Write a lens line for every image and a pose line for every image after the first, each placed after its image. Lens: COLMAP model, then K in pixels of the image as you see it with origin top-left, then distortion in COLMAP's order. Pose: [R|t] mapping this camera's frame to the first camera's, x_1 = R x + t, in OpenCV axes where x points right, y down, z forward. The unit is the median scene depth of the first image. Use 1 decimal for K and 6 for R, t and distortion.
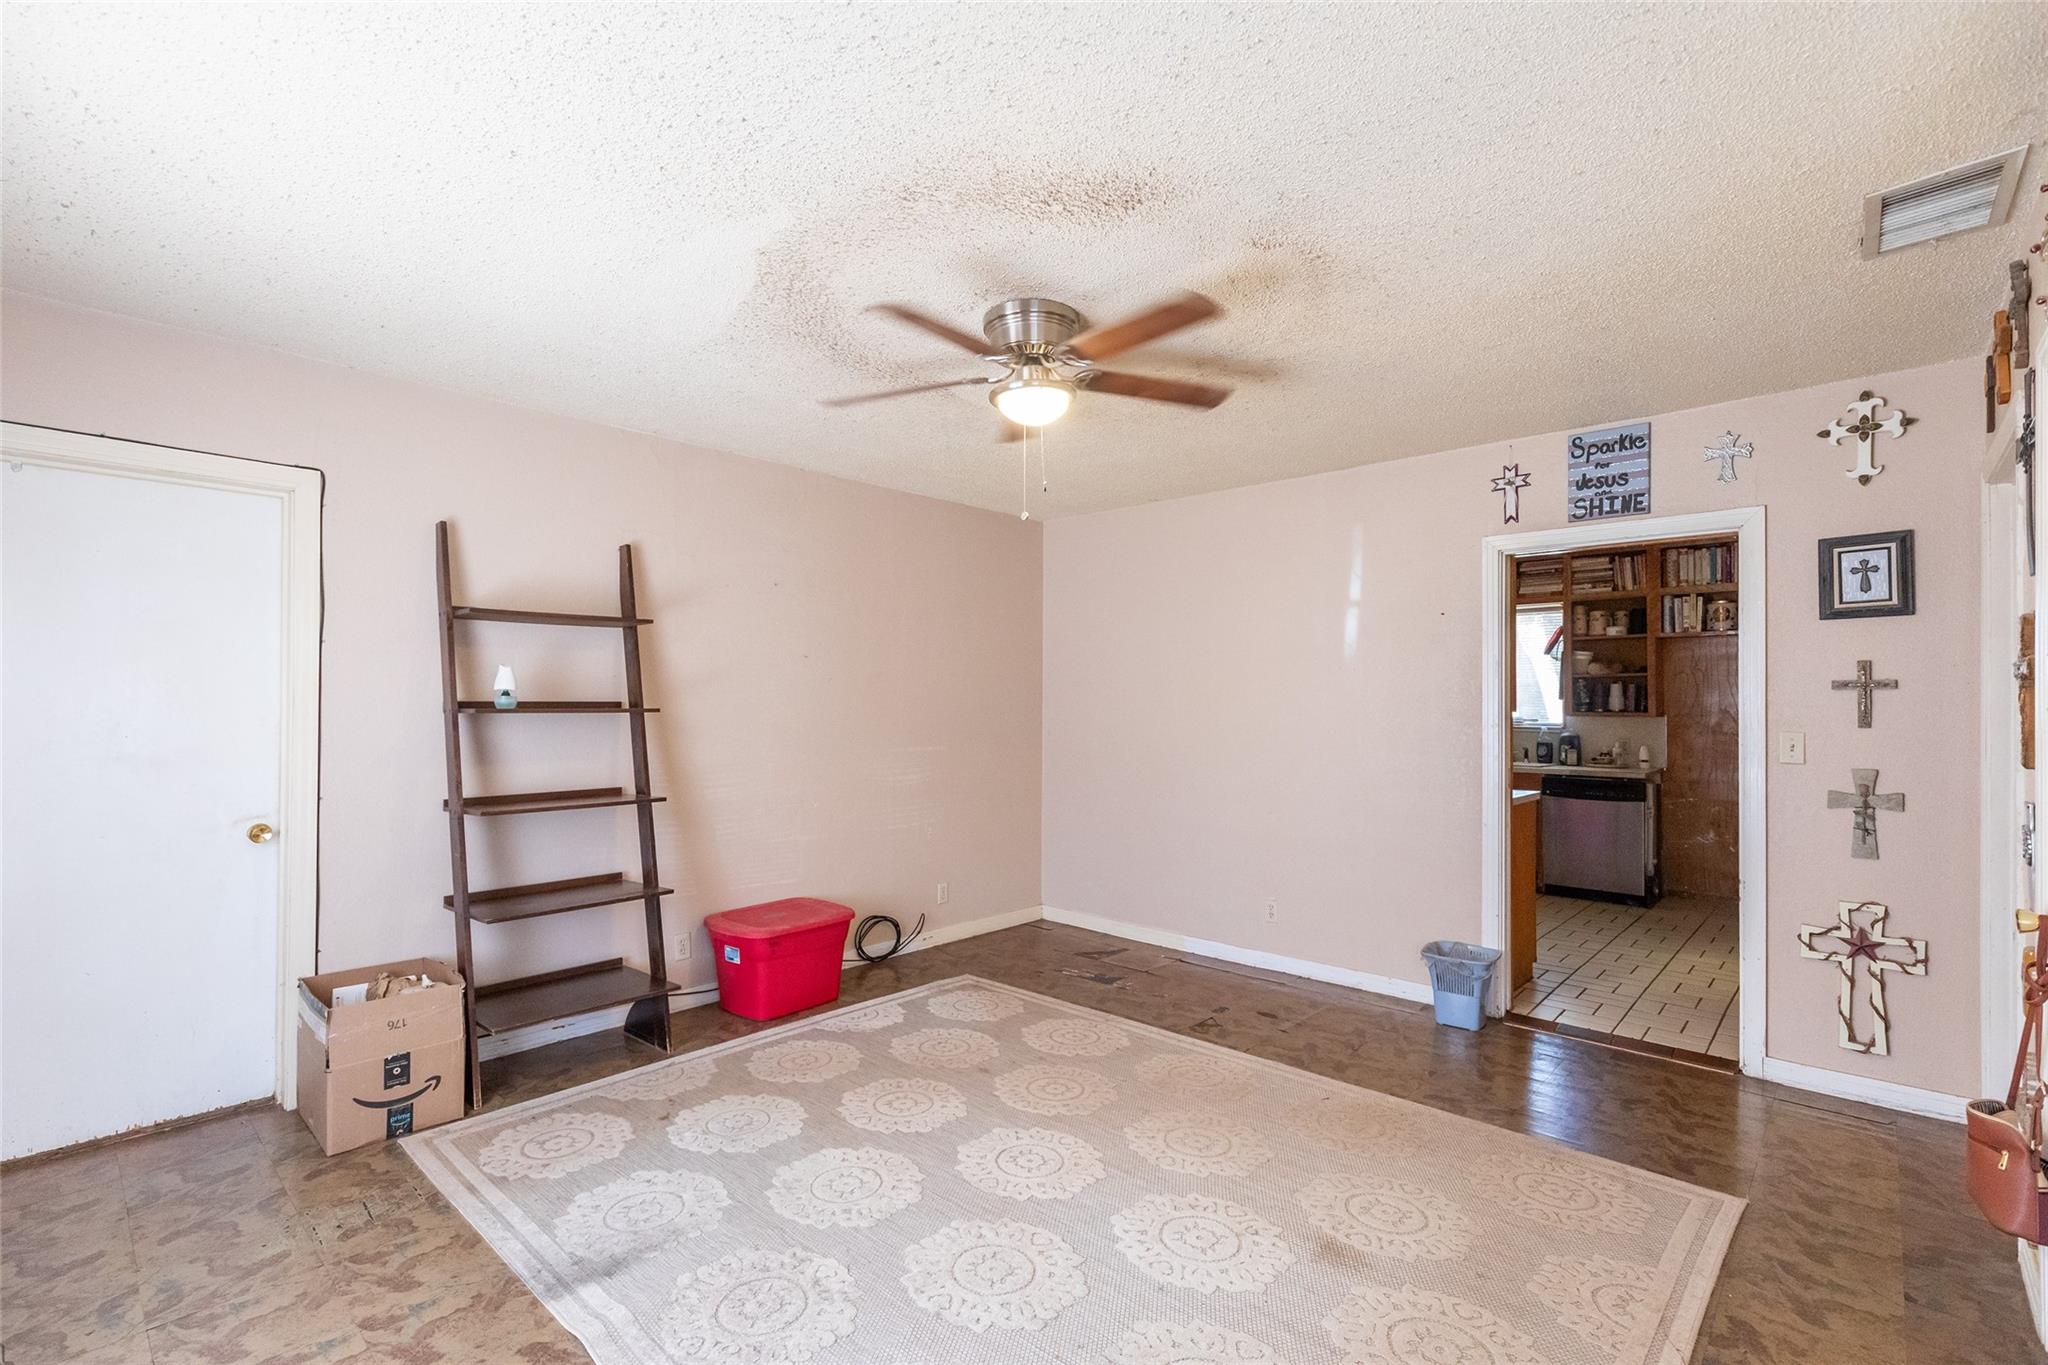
lens RADIAL K [[941.2, 0, 1017.1], [0, 941.2, 696.2], [0, 0, 1]] dist [0.004877, 0.000500]
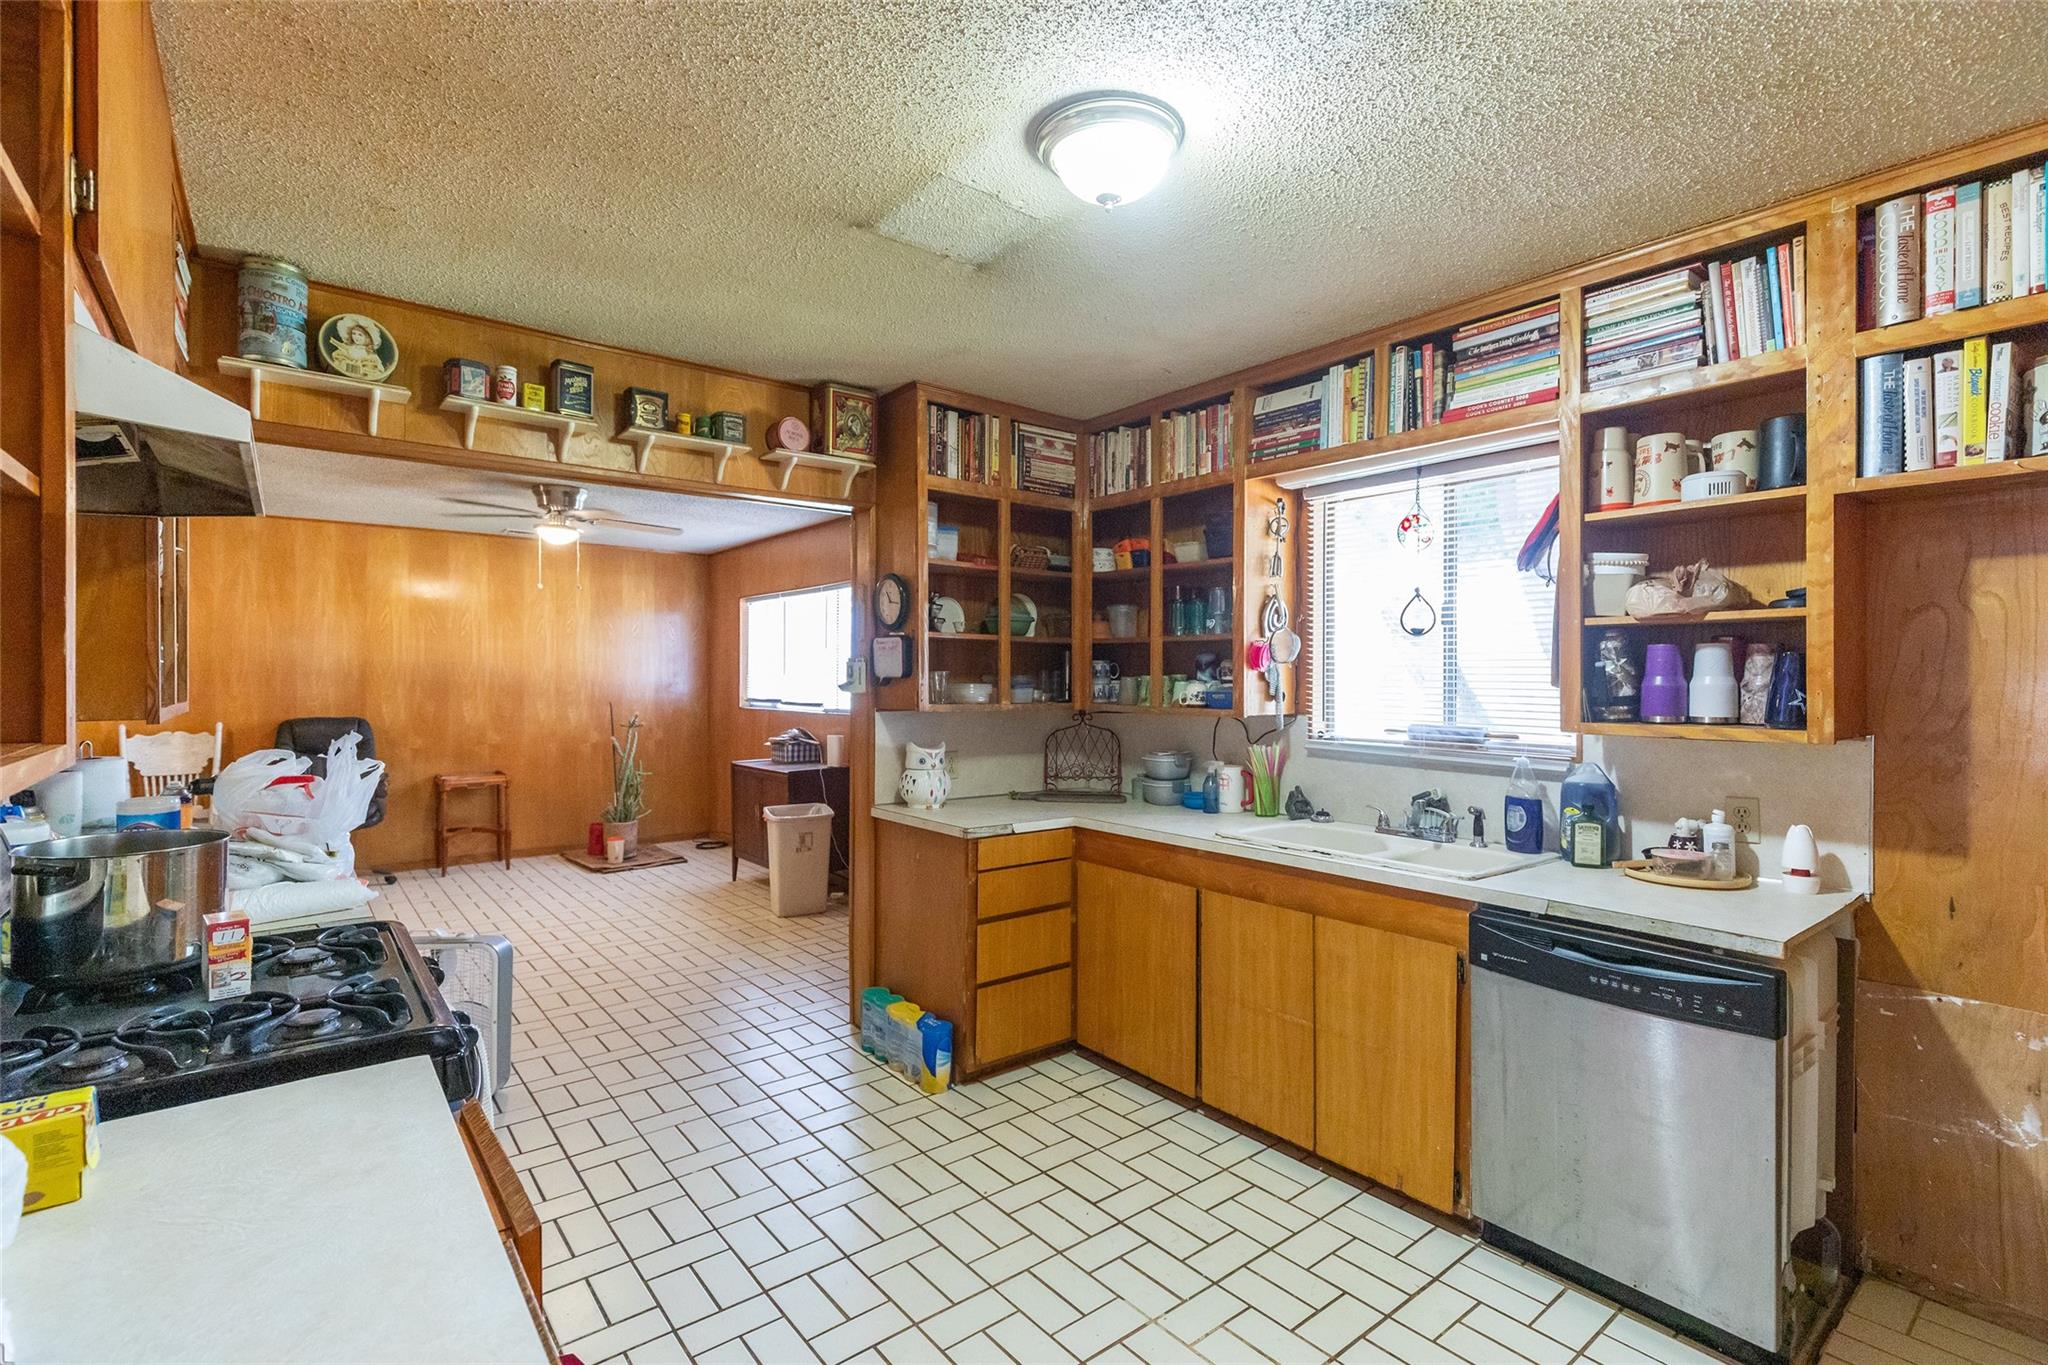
lens RADIAL K [[941.2, 0, 1029.9], [0, 941.2, 680.4], [0, 0, 1]] dist [0.004877, 0.000500]
pose [[0.990060, 0.001514, -0.140641, 0.450944], [-0.000068, 0.999947, 0.010285, -0.003160], [0.140649, -0.010173, 0.990007, 0.643090]]
